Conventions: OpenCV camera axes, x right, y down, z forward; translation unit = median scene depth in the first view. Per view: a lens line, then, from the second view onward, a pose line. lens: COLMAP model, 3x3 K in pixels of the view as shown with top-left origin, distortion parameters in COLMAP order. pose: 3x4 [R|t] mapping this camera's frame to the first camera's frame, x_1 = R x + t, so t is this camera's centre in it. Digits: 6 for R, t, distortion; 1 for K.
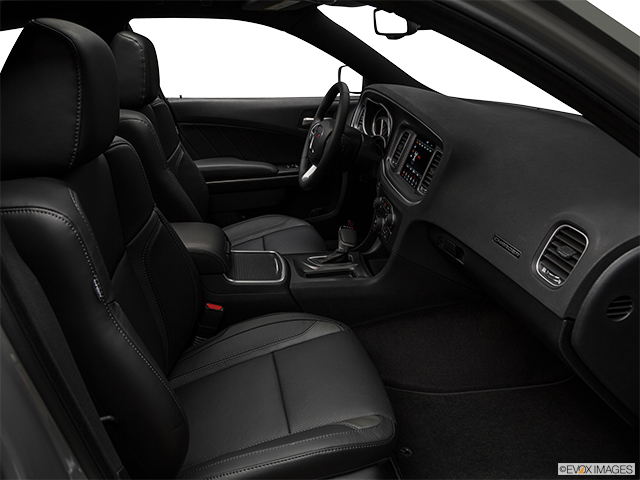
lens RADIAL K [[486.5, 0, 320.0], [0, 486.5, 240.0], [0, 0, 1]] dist [-0.115278, 0.063959]
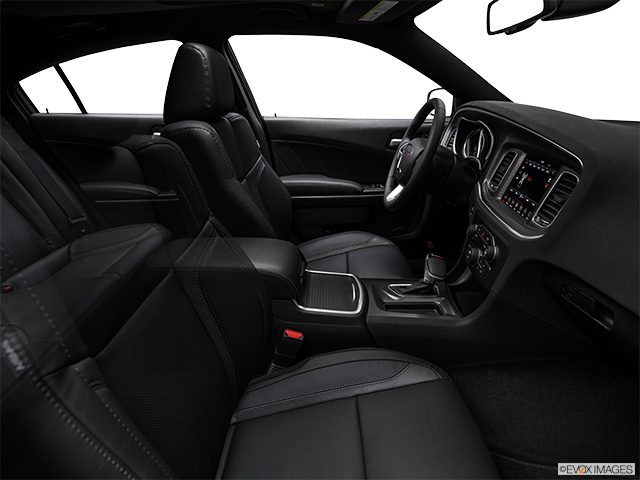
lens RADIAL K [[377.2, 0, 320.0], [0, 377.2, 240.0], [0, 0, 1]] dist [-0.077659, 0.057884]
pose [[0.978682, 0.069599, -0.193227, -0.019971], [-0.071668, 0.997422, -0.003730, -0.036577], [0.192469, 0.017499, 0.981147, 0.275688]]
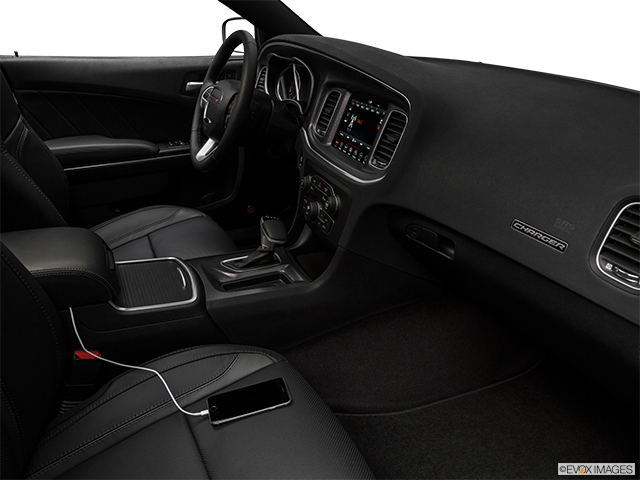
lens RADIAL K [[486.5, 0, 320.0], [0, 486.5, 240.0], [0, 0, 1]] dist [-0.115278, 0.063959]
pose [[0.961632, -0.085949, 0.260530, -0.069689], [0.074315, 0.995761, 0.054199, -0.026238], [-0.264084, -0.032759, 0.963943, 0.237412]]
